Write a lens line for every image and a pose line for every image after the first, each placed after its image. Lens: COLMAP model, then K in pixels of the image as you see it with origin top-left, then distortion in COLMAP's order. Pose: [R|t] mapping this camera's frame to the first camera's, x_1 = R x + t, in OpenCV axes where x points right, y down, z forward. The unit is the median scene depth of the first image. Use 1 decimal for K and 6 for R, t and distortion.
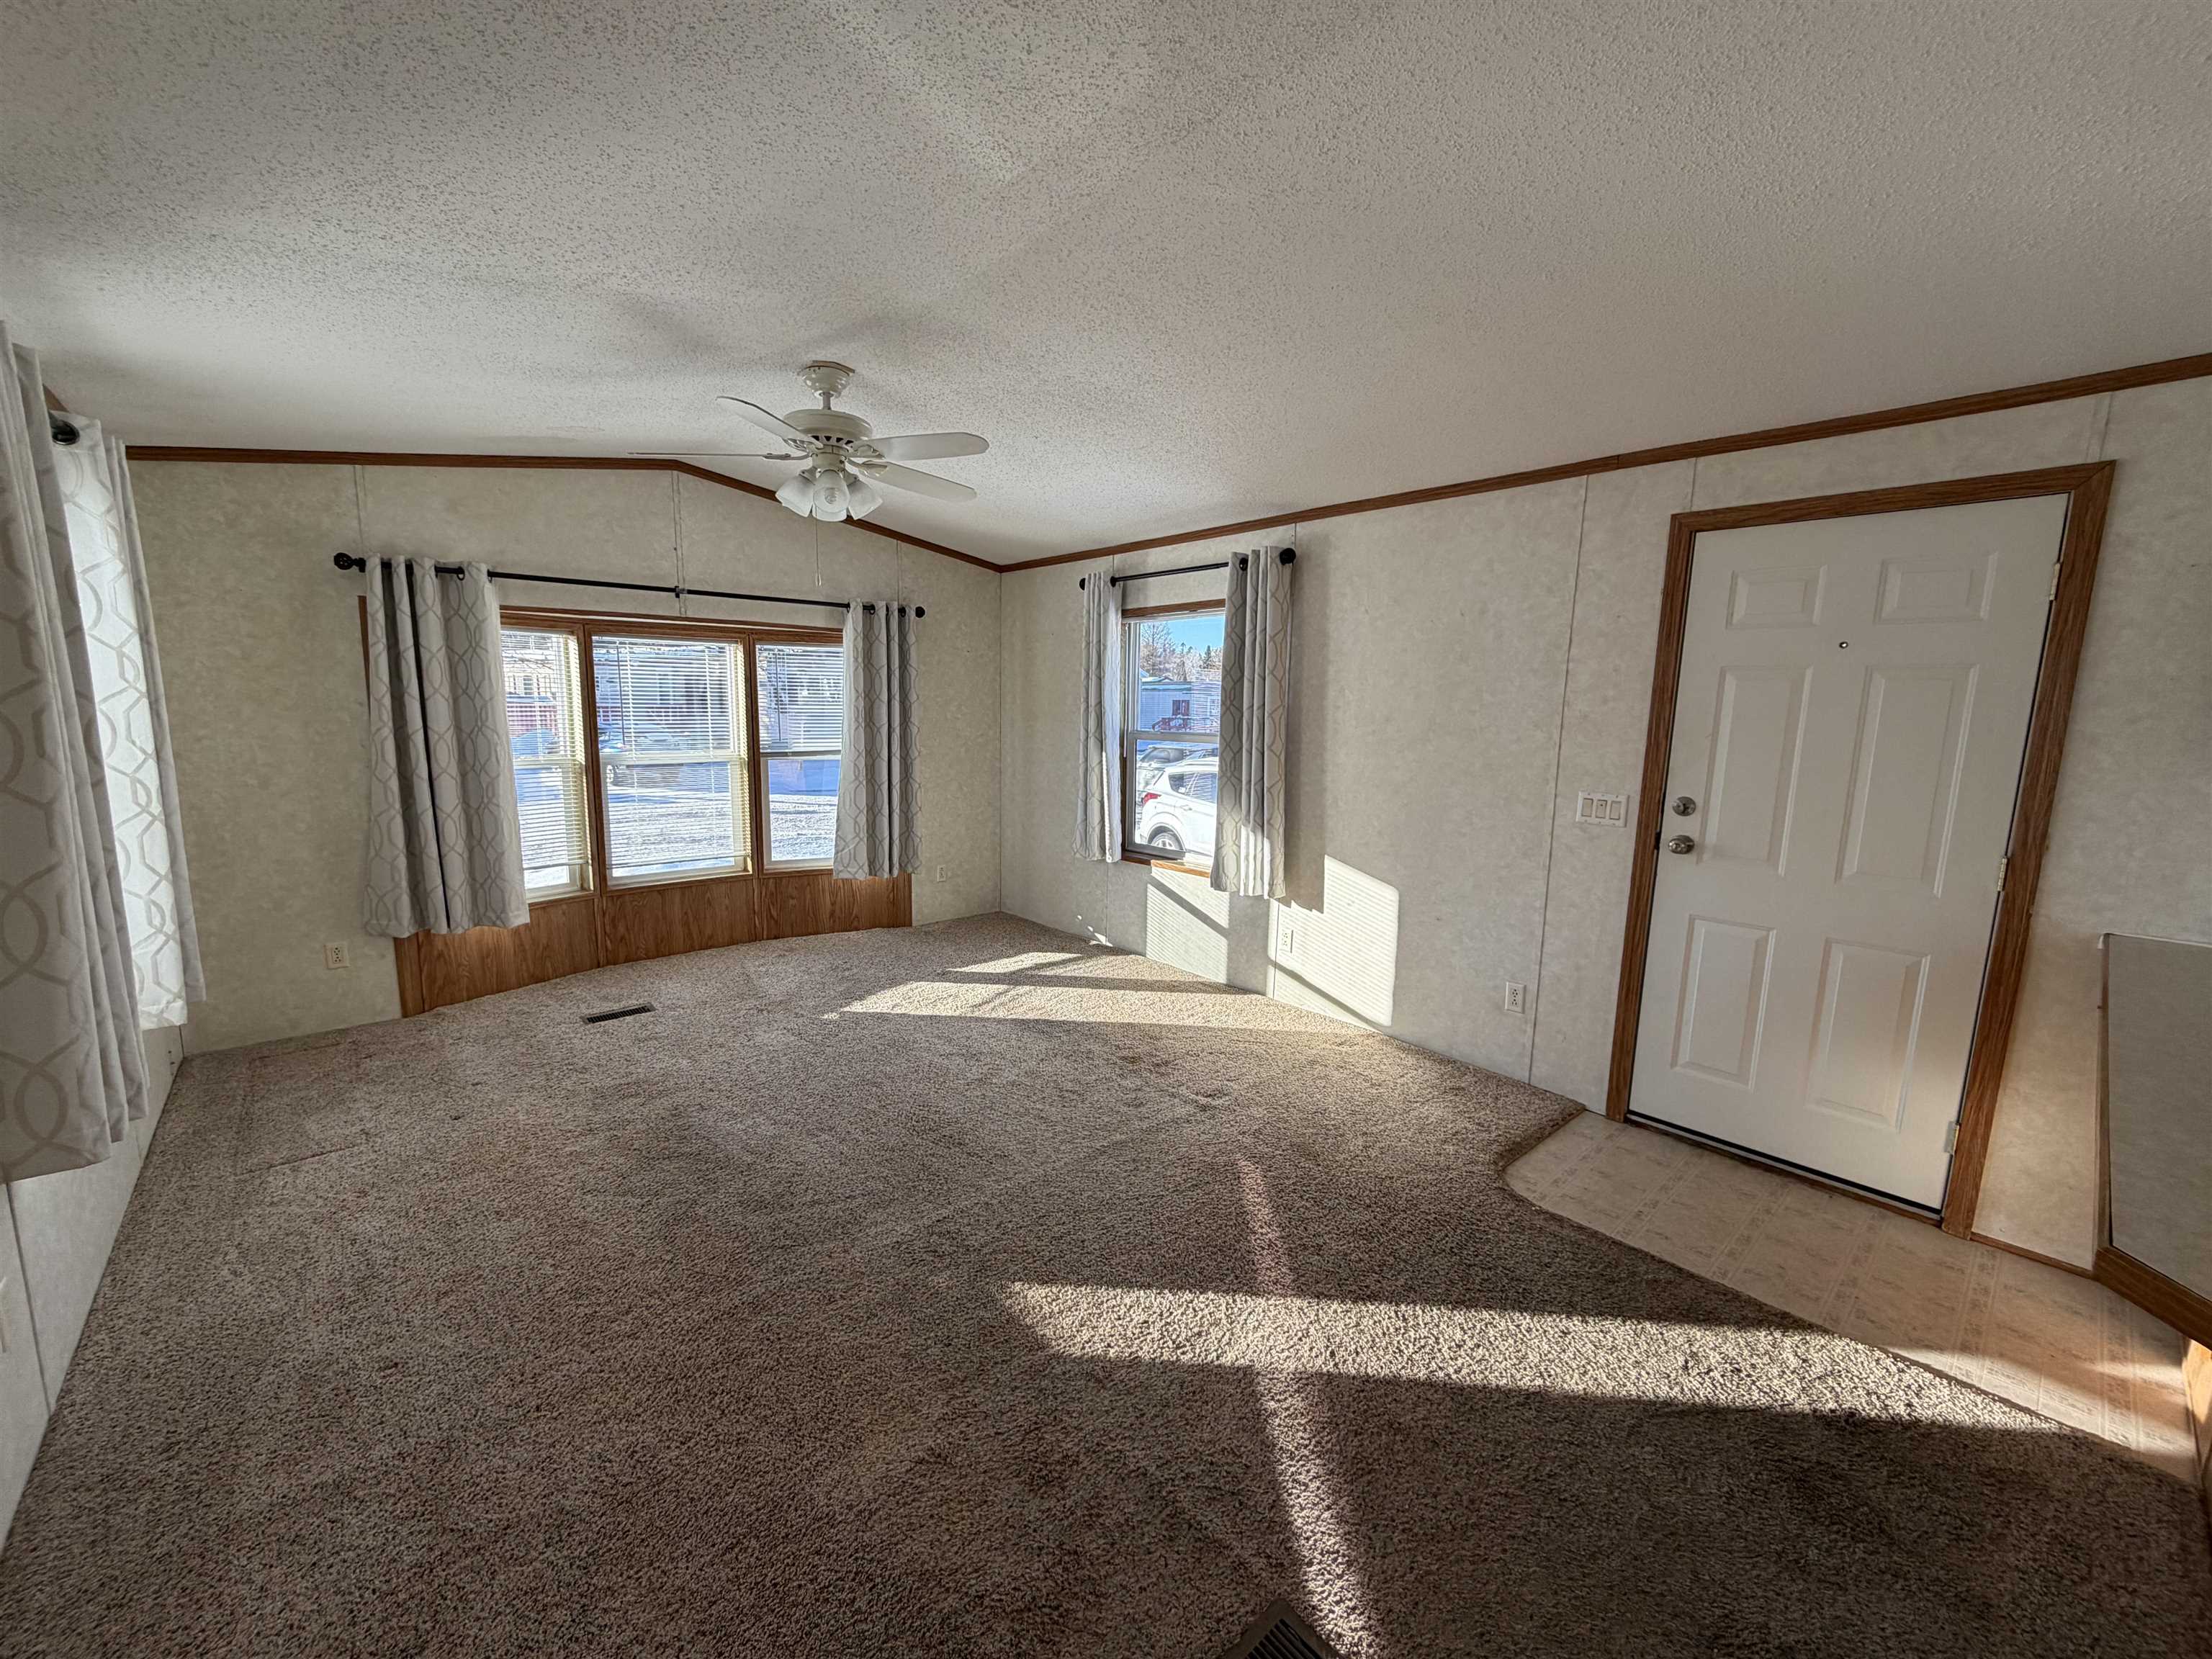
lens RADIAL K [[877.8, 0, 1098.3], [0, 877.8, 833.3], [0, 0, 1]] dist [-0.000594, 0.000152]
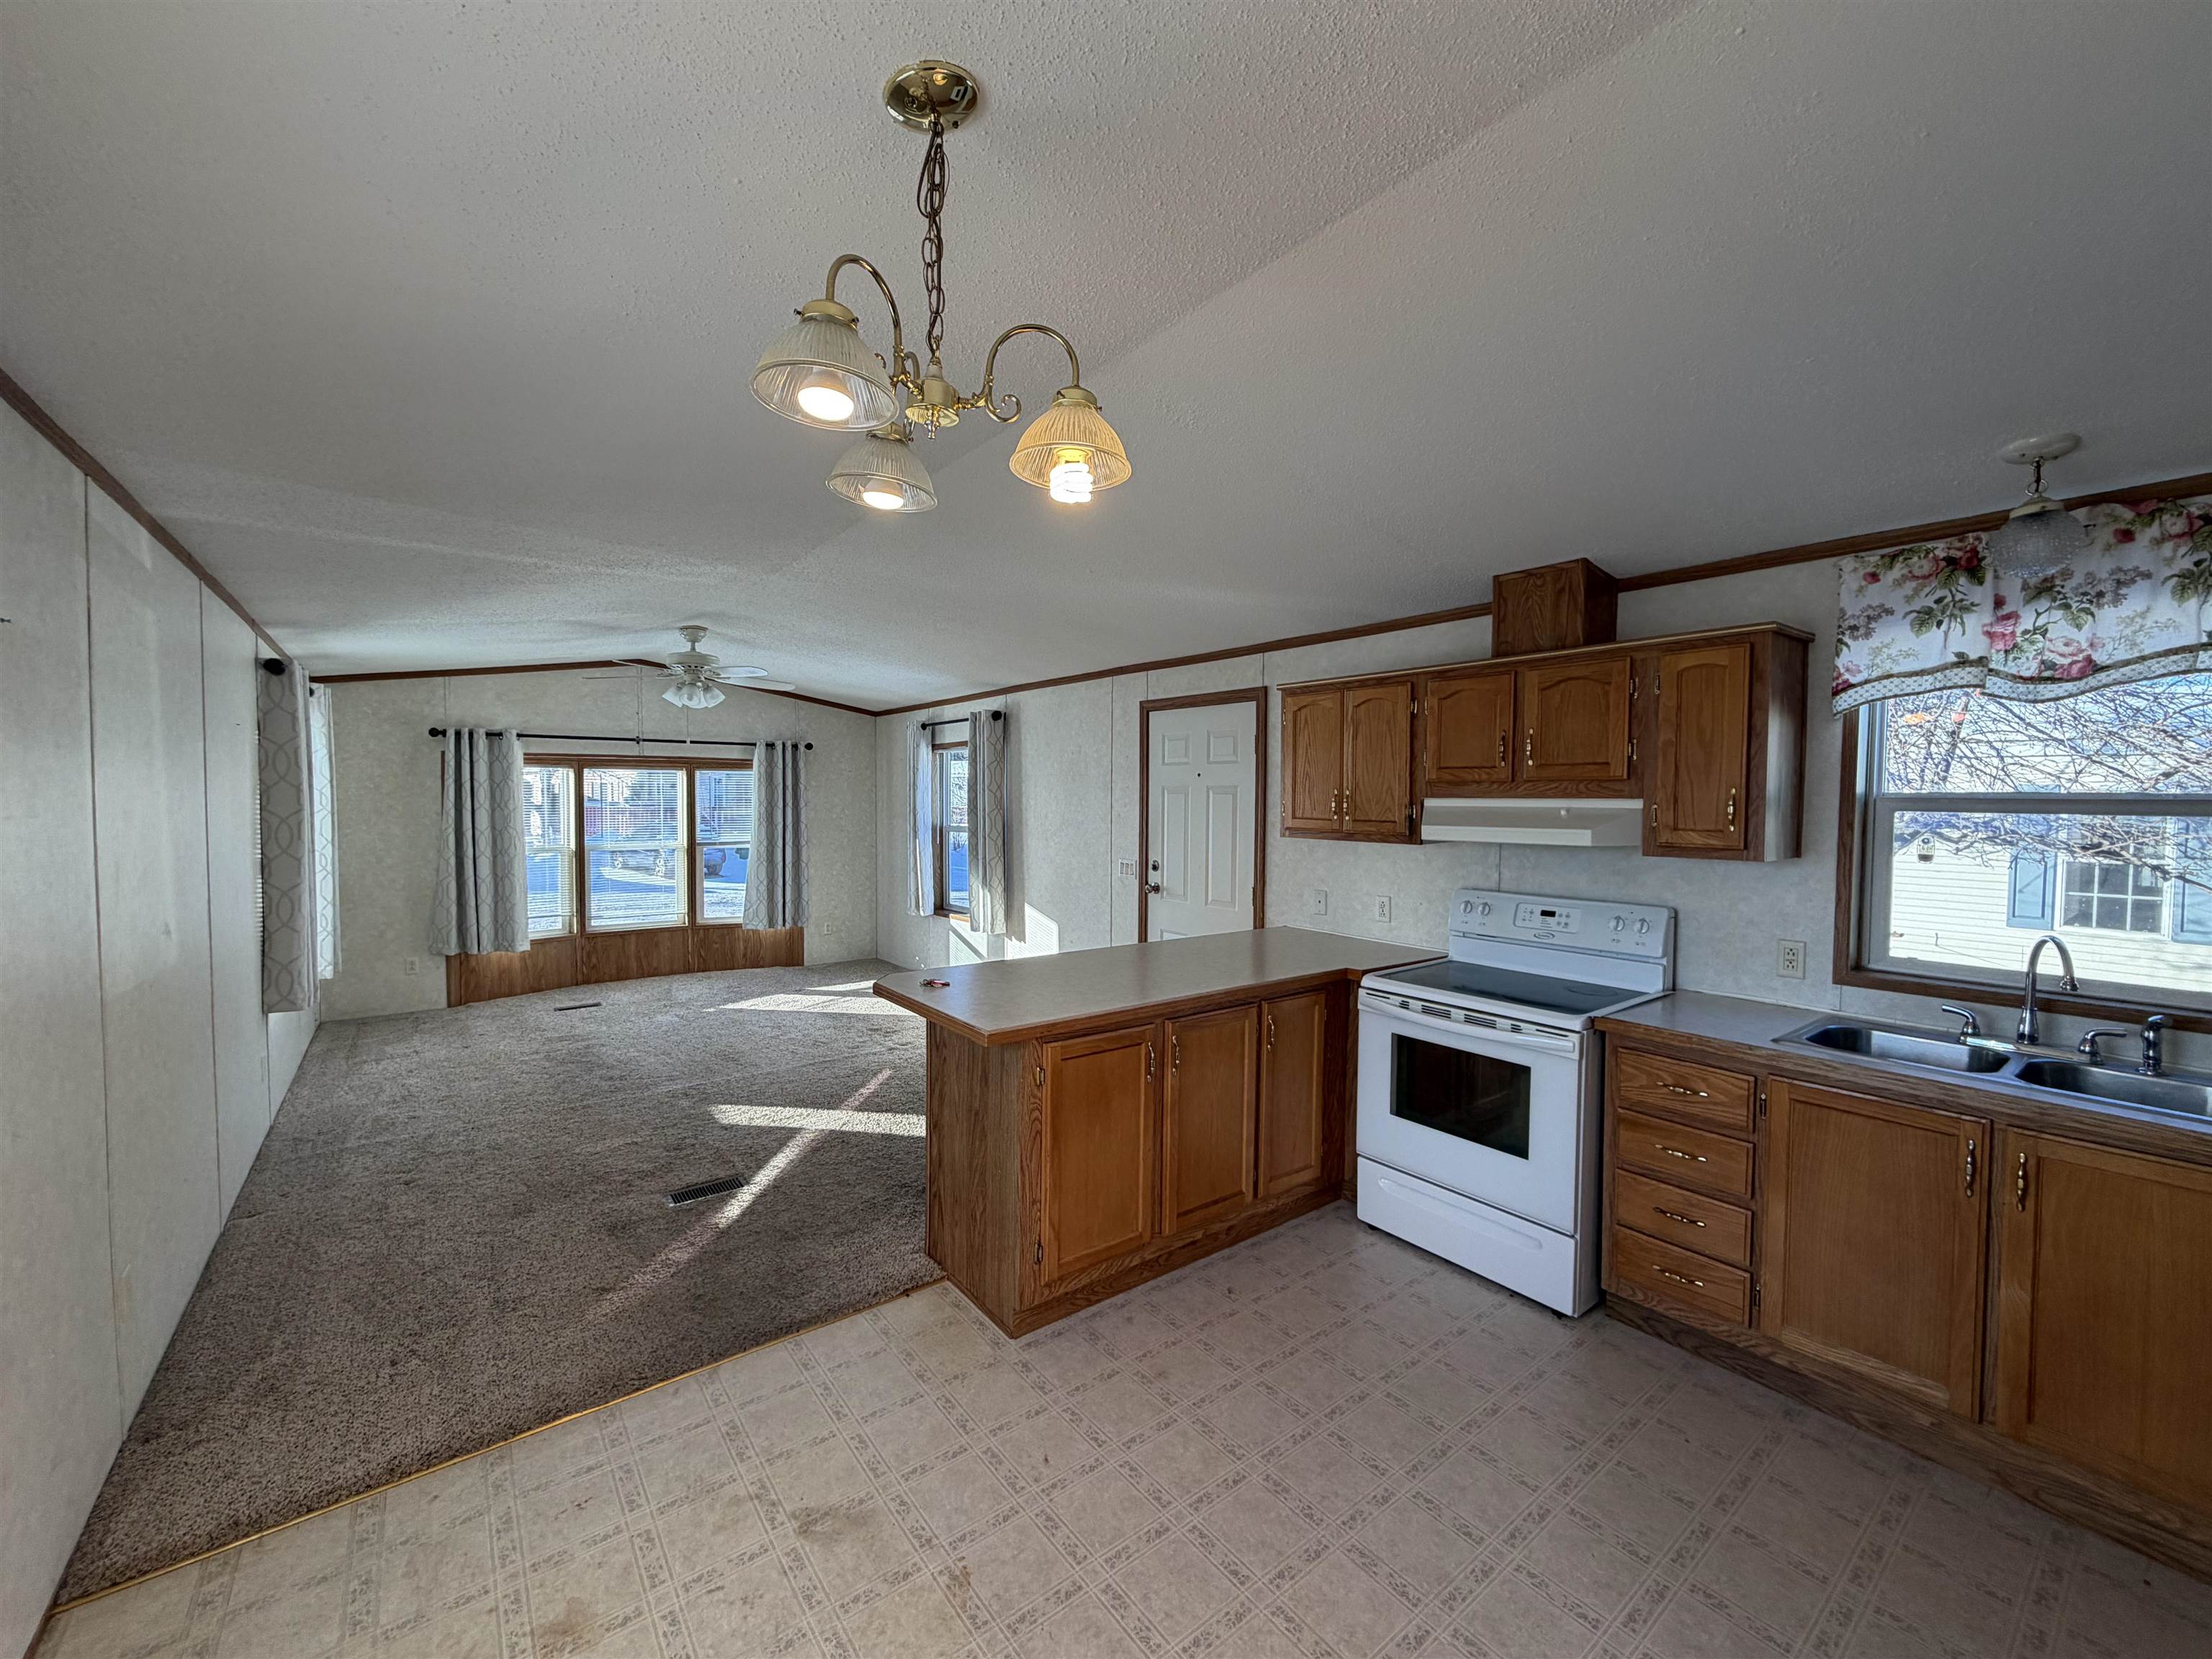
lens RADIAL K [[877.8, 0, 1098.8], [0, 877.8, 831.3], [0, 0, 1]] dist [-0.000594, 0.000152]
pose [[0.997601, -0.008990, -0.068643, 0.526480], [0.001374, 0.993909, -0.110198, 0.071196], [0.069216, 0.109839, 0.991536, -0.562758]]
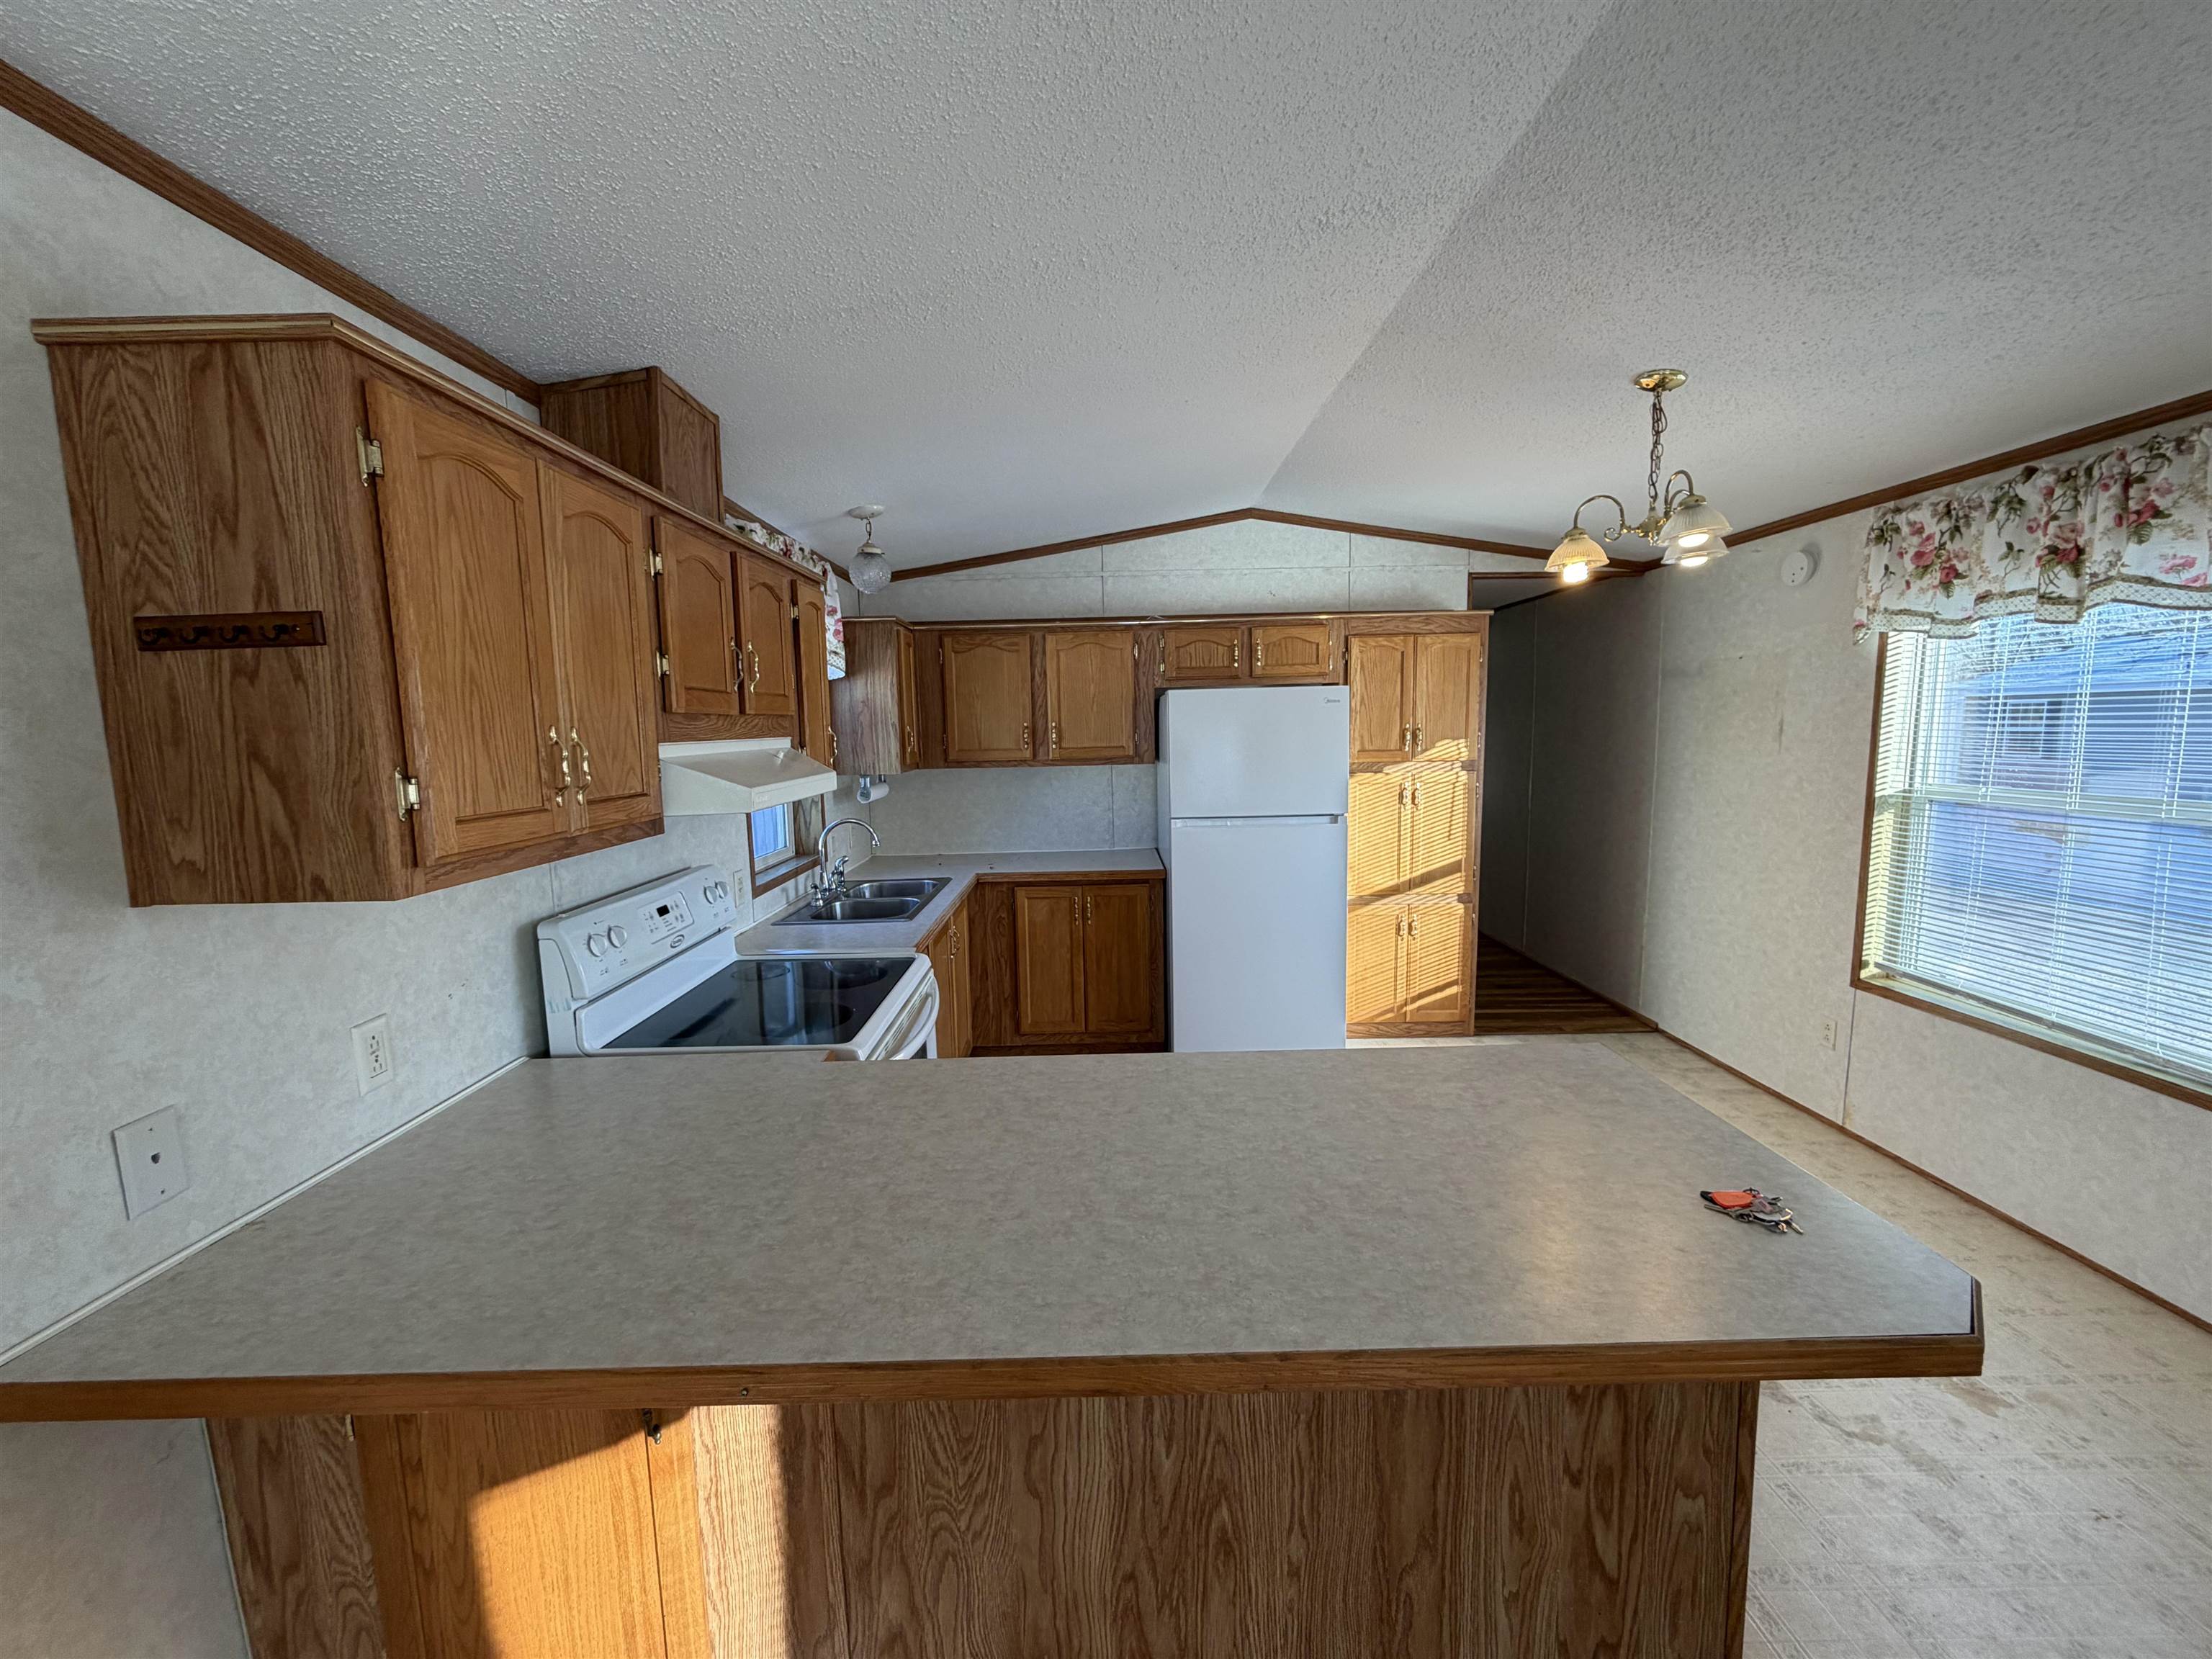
lens RADIAL K [[877.8, 0, 1103.6], [0, 877.8, 830.8], [0, 0, 1]] dist [-0.000594, 0.000152]
pose [[-0.751723, -0.079825, 0.654631, 0.308455], [0.108689, 0.964077, 0.242368, -0.101973], [-0.650461, 0.253345, -0.716042, 0.527058]]
